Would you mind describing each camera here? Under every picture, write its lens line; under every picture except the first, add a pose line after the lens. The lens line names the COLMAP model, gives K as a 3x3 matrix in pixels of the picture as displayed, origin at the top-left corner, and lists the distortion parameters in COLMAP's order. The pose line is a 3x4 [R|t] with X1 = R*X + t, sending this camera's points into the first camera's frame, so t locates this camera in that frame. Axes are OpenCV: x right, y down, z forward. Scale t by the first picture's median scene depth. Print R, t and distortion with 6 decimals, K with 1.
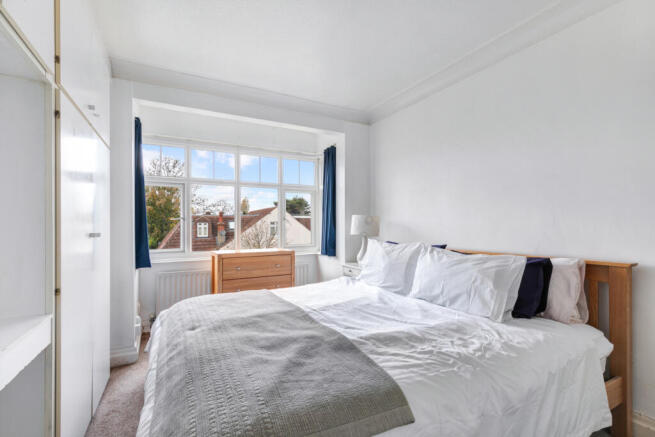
lens RADIAL K [[298.4, 0, 329.3], [0, 298.4, 223.1], [0, 0, 1]] dist [0.003953, 0.000114]
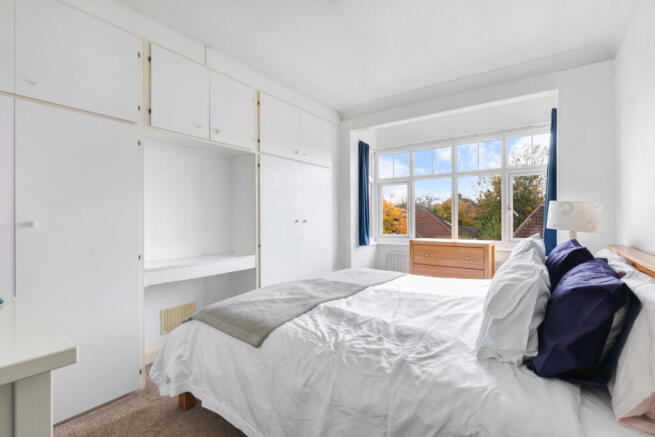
lens RADIAL K [[298.4, 0, 330.1], [0, 298.4, 215.3], [0, 0, 1]] dist [0.003953, 0.000114]
pose [[0.450274, 0.001336, -0.892889, 1.252349], [0.004970, 0.999980, 0.004002, -0.001575], [0.892877, -0.006239, 0.450258, 0.462276]]
